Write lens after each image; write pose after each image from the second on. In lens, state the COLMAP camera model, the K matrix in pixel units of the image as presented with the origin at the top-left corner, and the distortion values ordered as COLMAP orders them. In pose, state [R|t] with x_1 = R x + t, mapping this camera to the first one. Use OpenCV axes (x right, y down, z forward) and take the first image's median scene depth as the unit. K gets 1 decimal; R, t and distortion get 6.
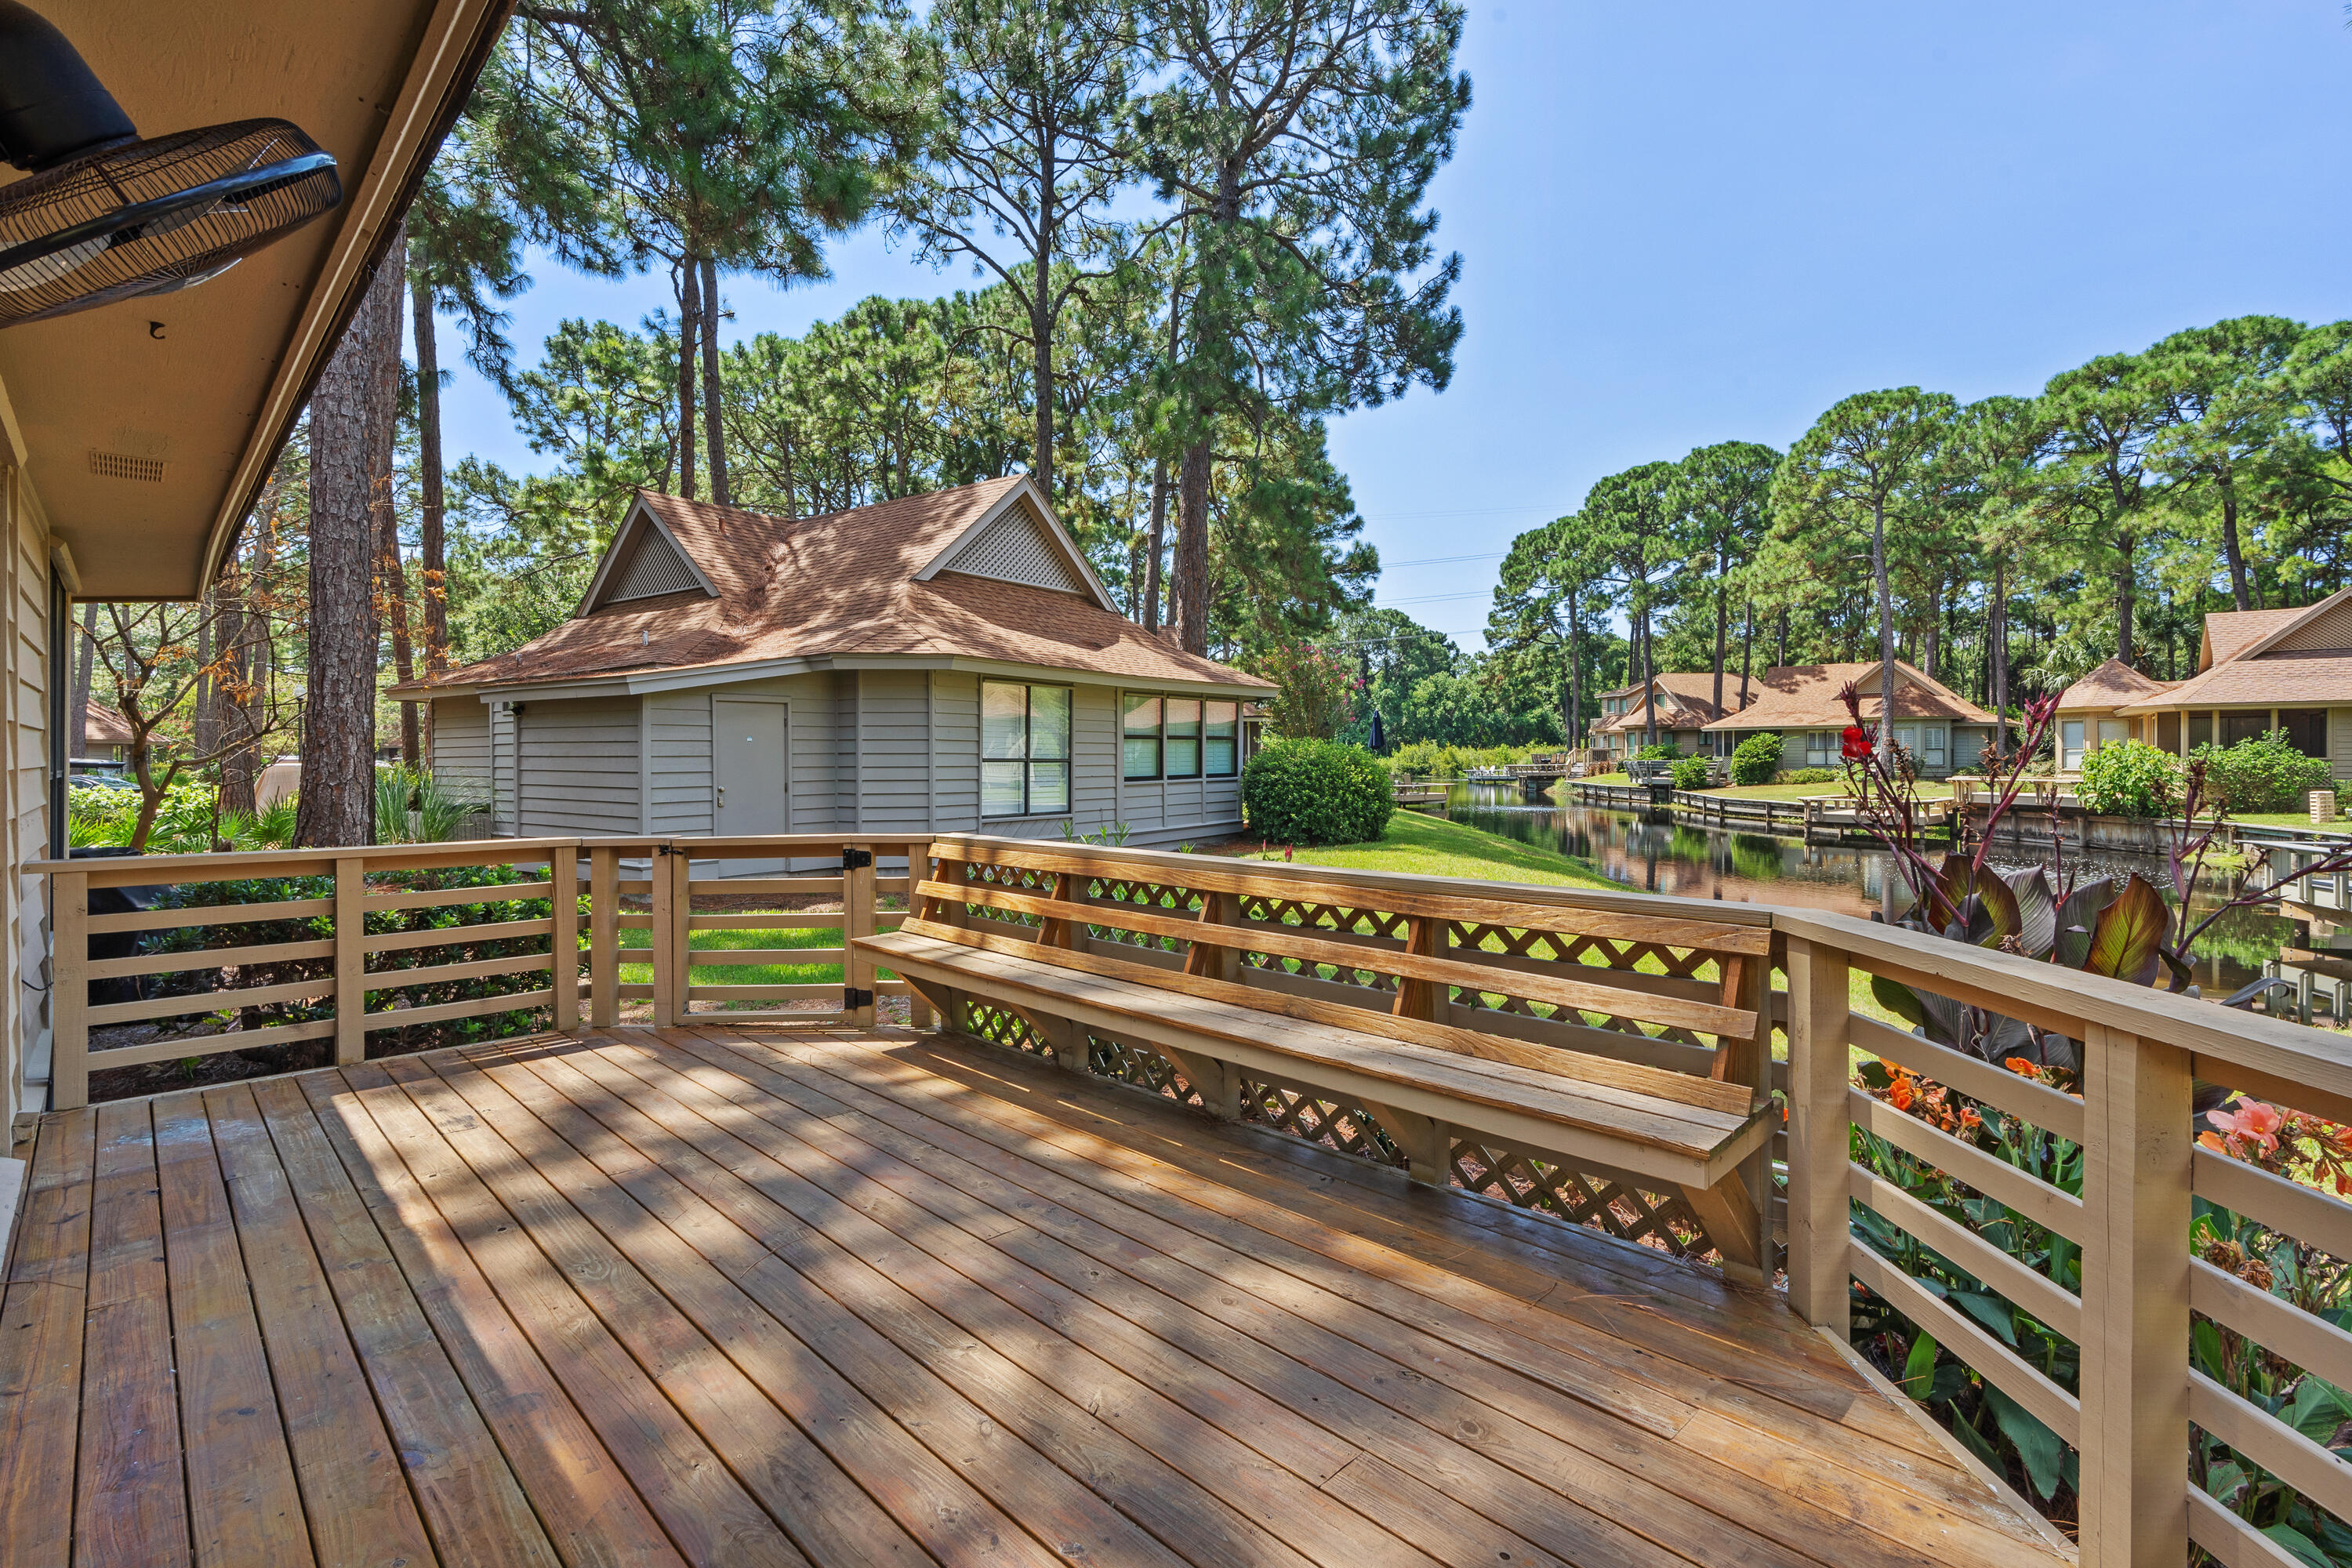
lens RADIAL K [[1077.5, 0, 1183.6], [0, 1077.5, 752.1], [0, 0, 1]] dist [-0.003102, 0.001049]
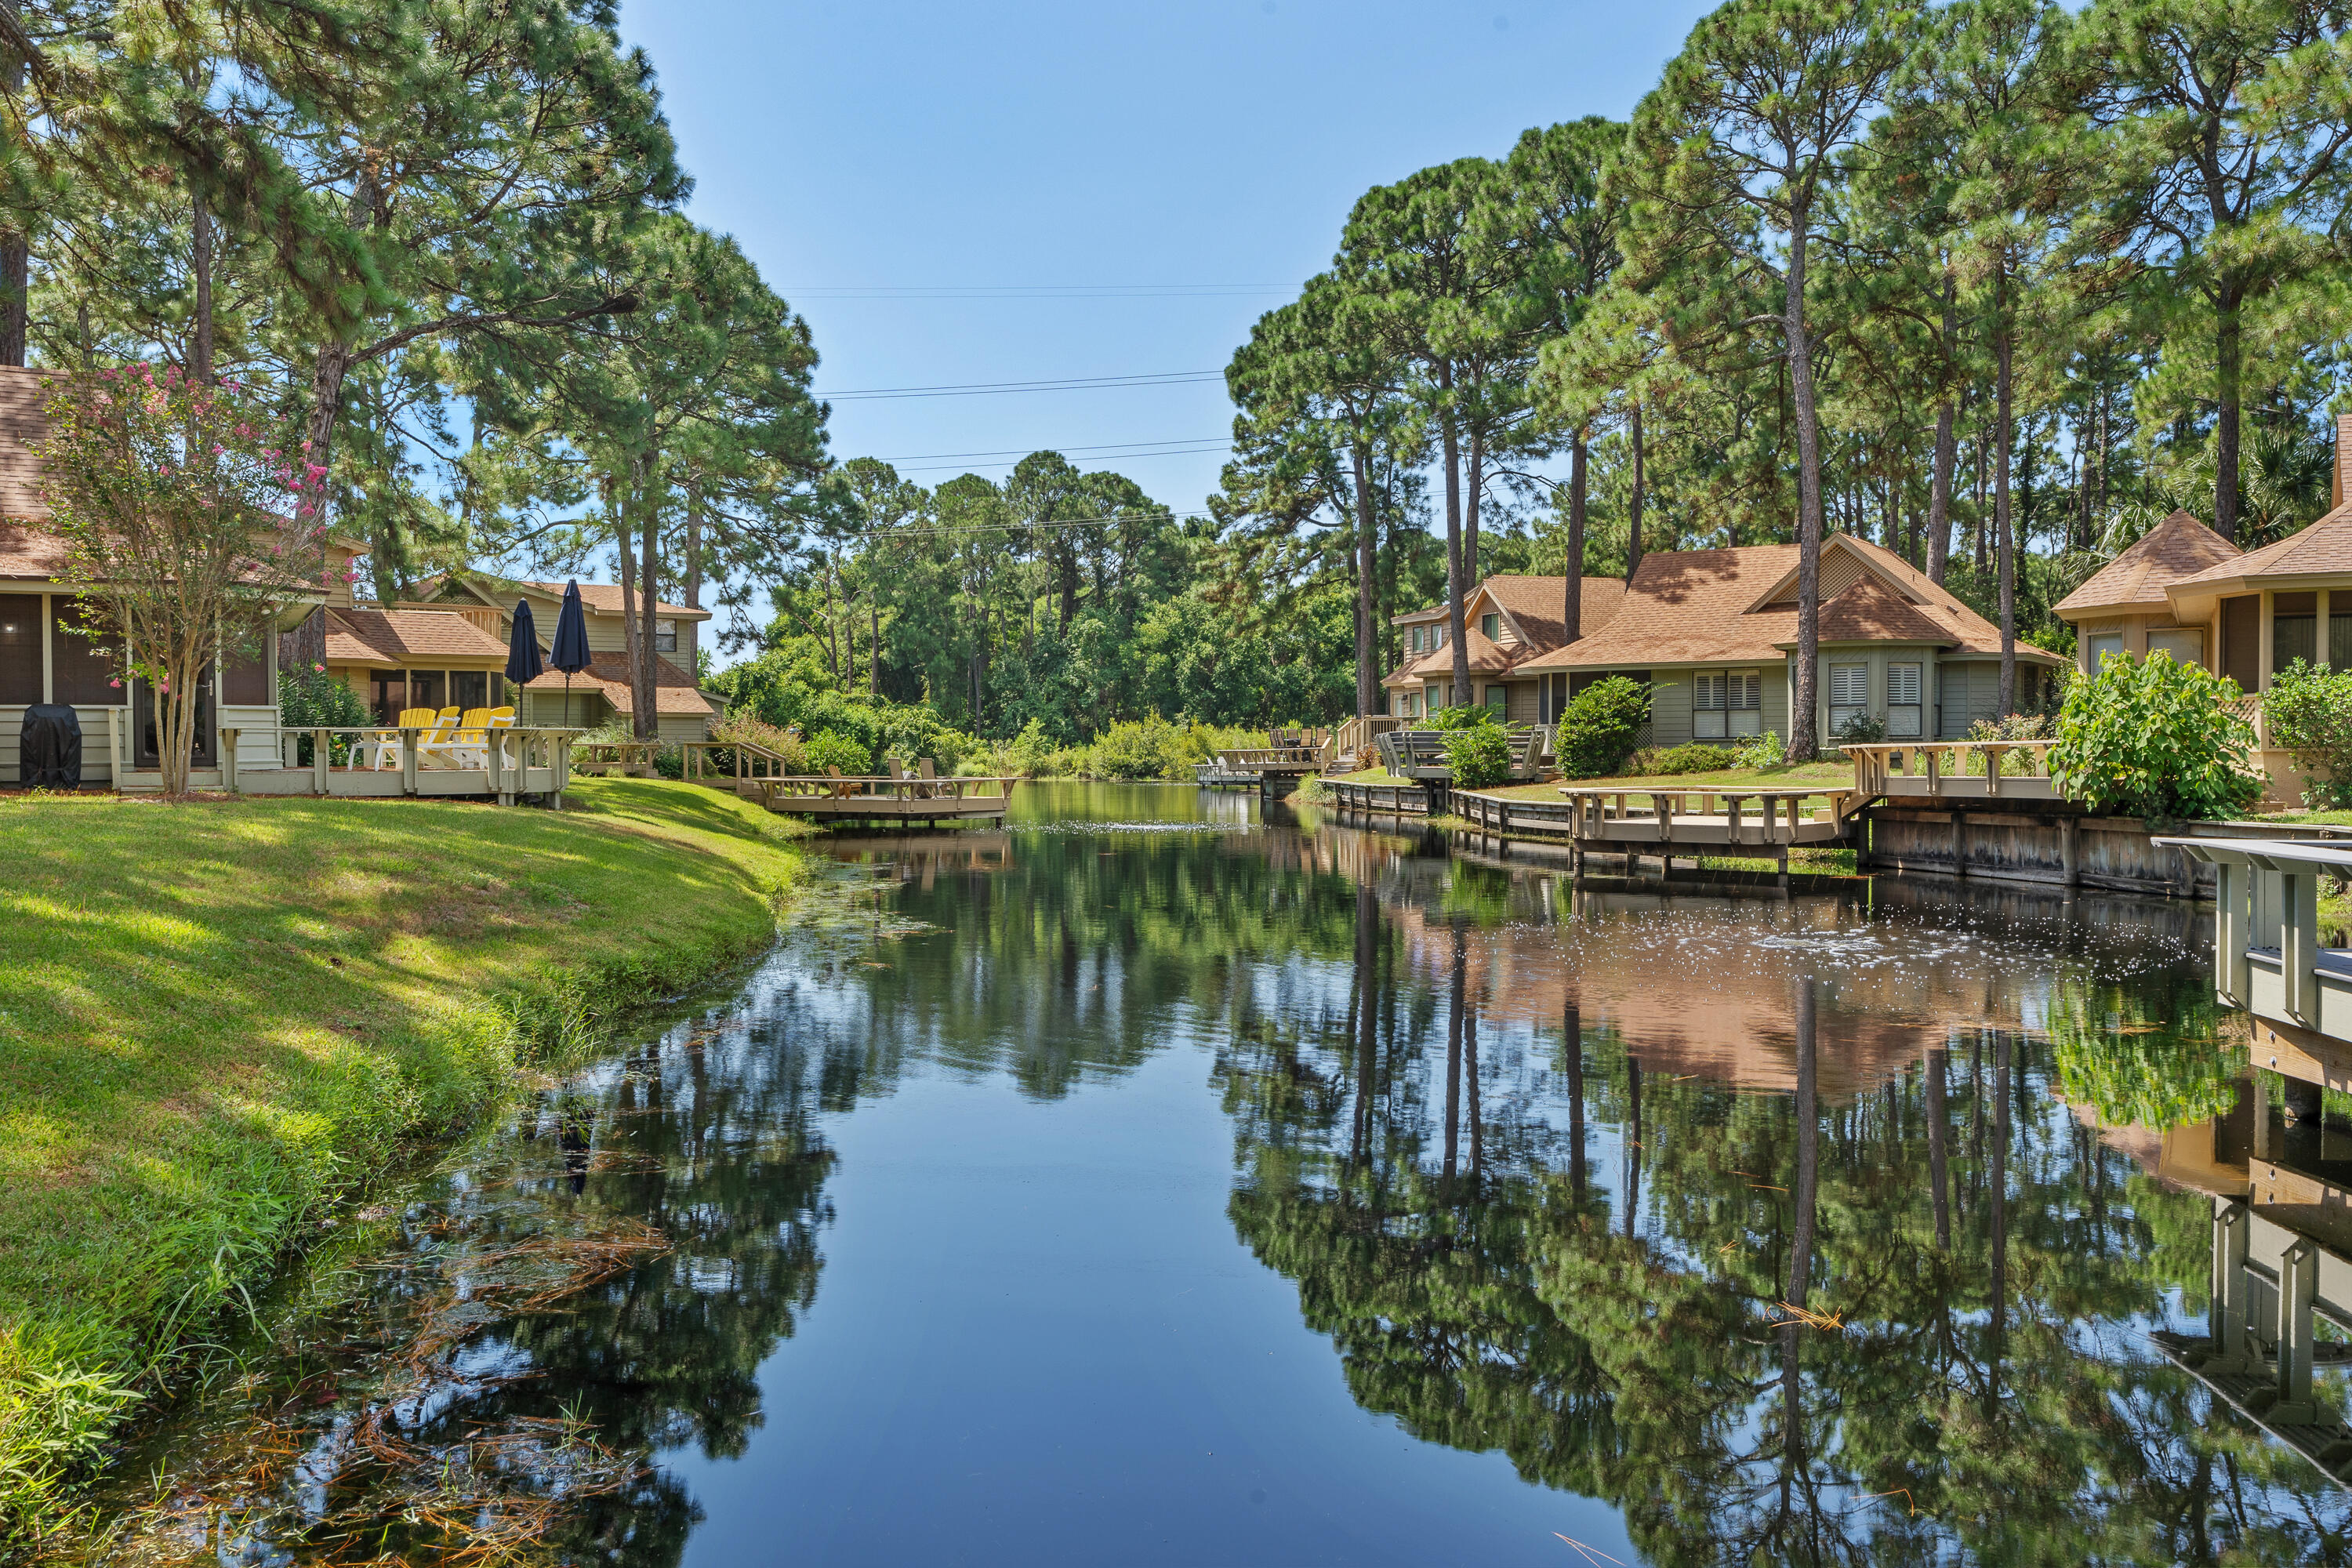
lens RADIAL K [[1889.7, 0, 1188.8], [0, 1889.7, 789.9], [0, 0, 1]] dist [0.006596, -0.002155]
pose [[0.985161, -0.002372, 0.171615, 0.185940], [-0.001207, 0.999784, 0.020745, 0.017694], [-0.171628, -0.020645, 0.984946, 0.151083]]
